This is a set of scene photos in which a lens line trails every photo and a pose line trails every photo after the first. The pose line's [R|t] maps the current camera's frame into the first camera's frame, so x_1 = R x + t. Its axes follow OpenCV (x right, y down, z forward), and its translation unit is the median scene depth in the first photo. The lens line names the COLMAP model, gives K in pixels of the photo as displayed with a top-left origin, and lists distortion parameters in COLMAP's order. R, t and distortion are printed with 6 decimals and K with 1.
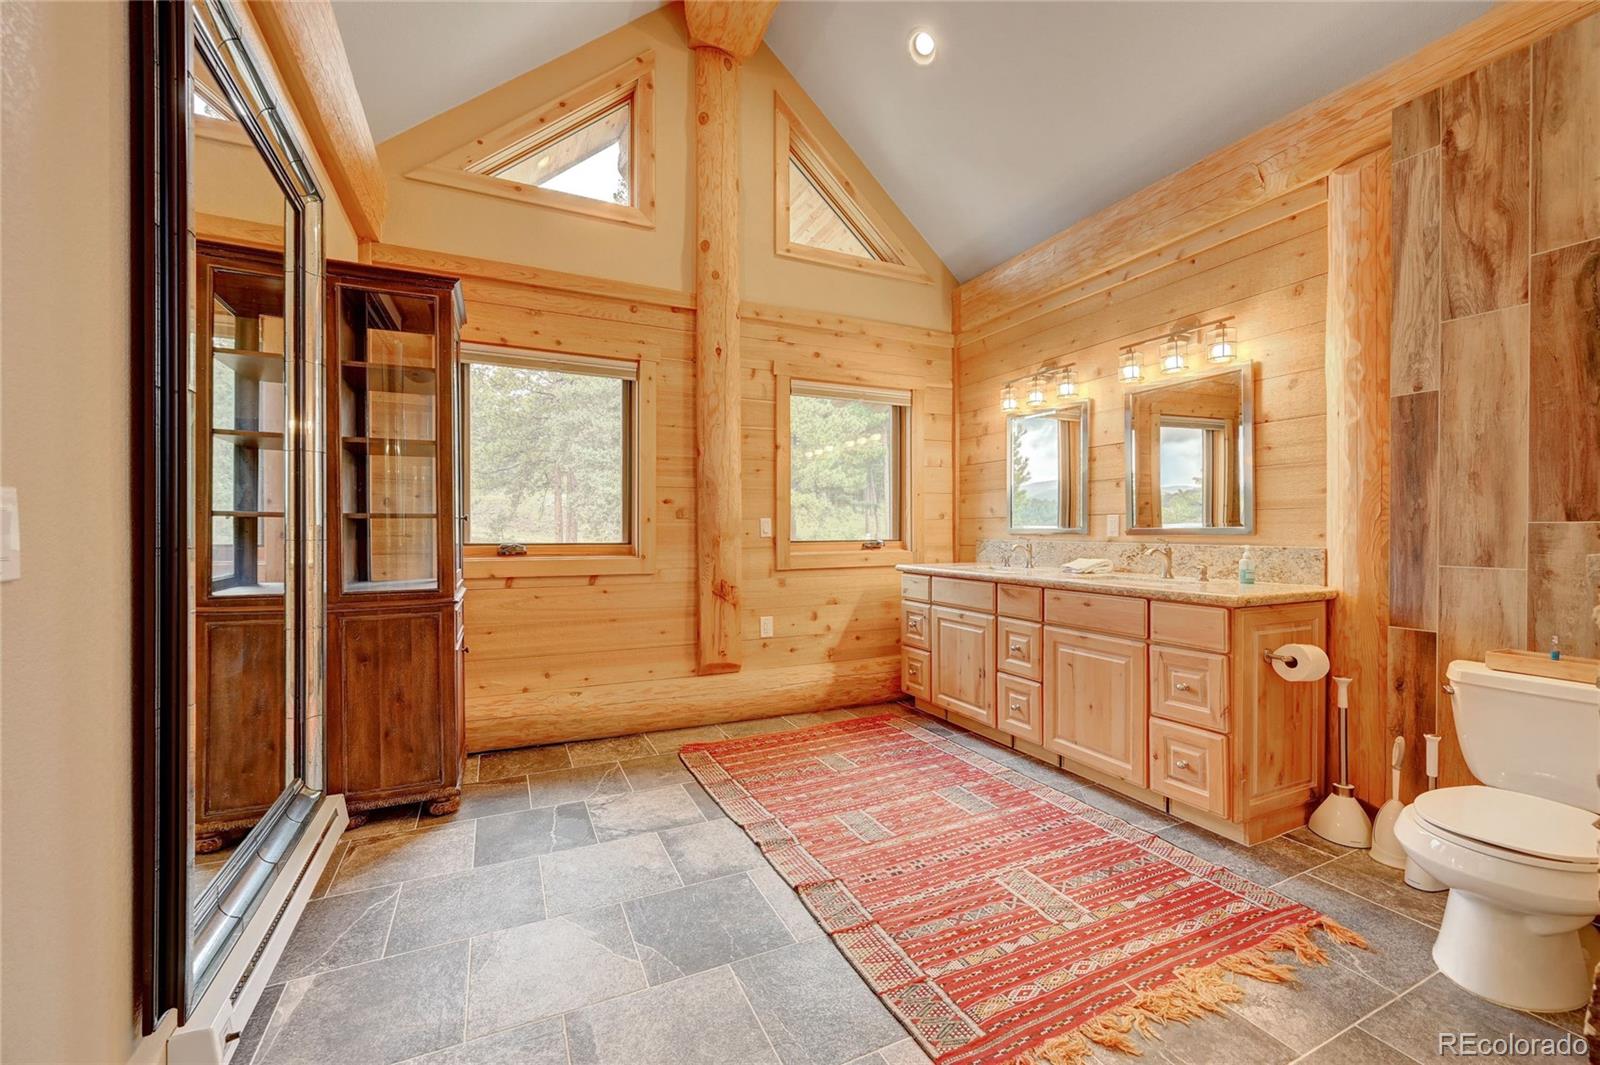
lens RADIAL K [[639.9, 0, 776.0], [0, 639.9, 533.5], [0, 0, 1]] dist [-0.002814, 0.000569]
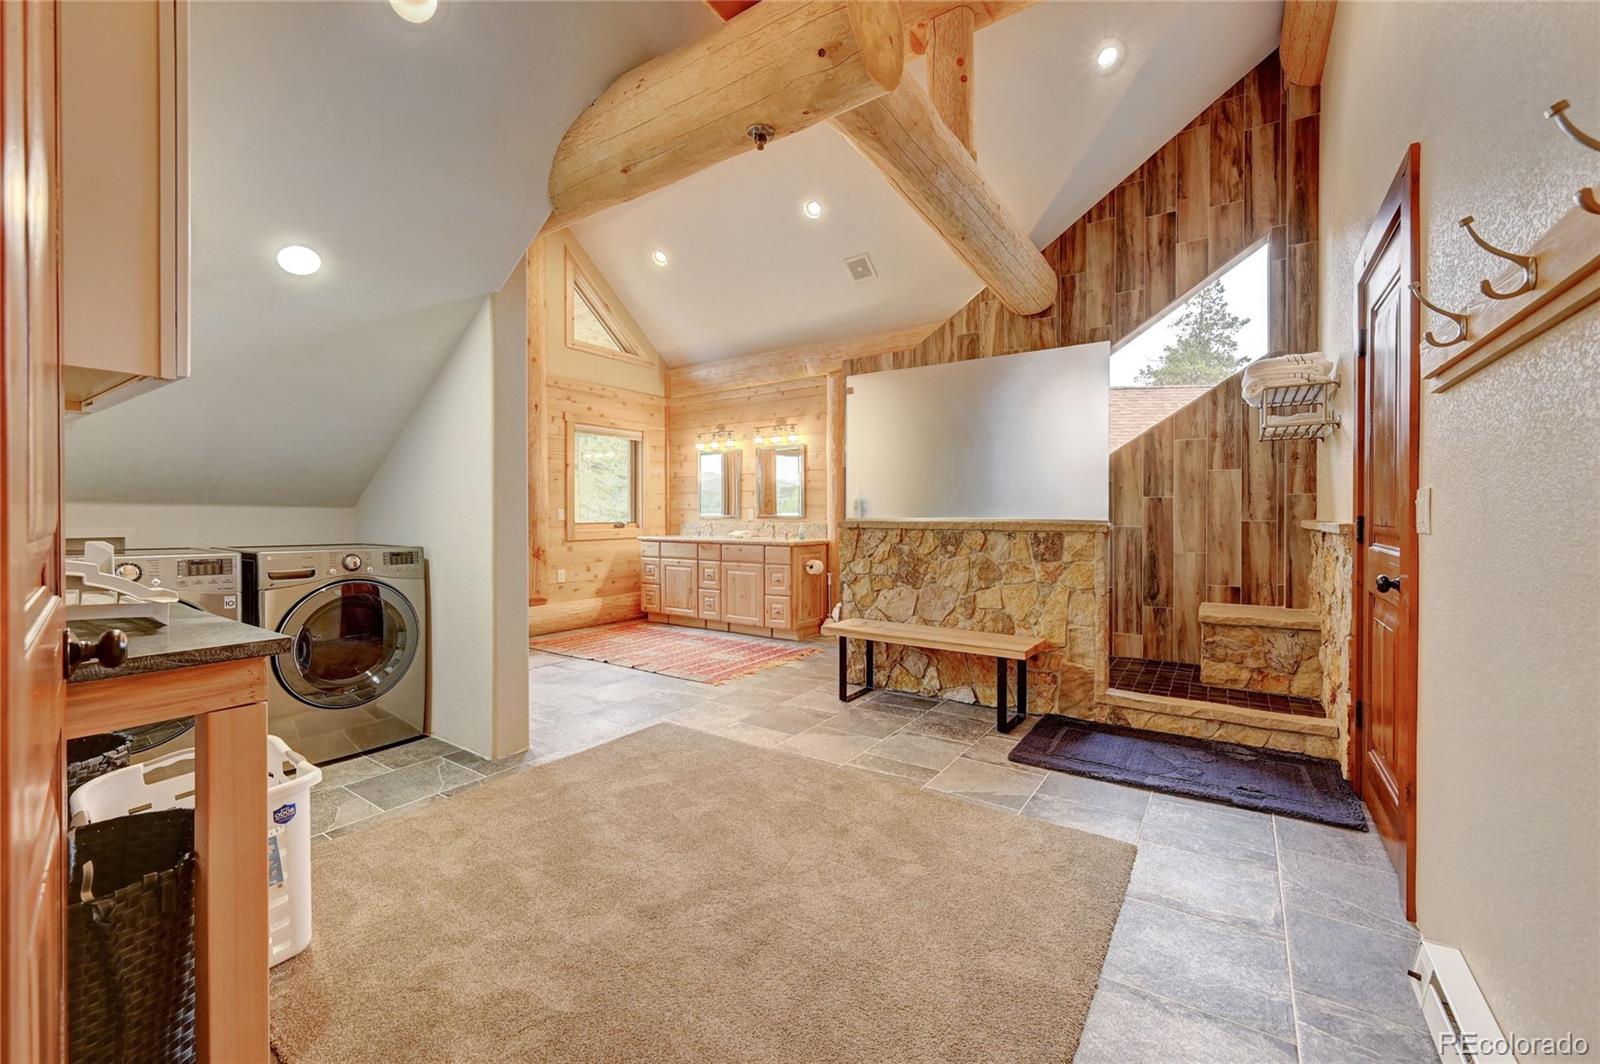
lens RADIAL K [[639.9, 0, 799.7], [0, 639.9, 522.3], [0, 0, 1]] dist [-0.002814, 0.000569]
pose [[0.848143, -0.004669, 0.529746, -0.365694], [0.002832, 0.999987, 0.004280, 0.005098], [-0.529759, -0.002130, 0.848145, -0.704278]]
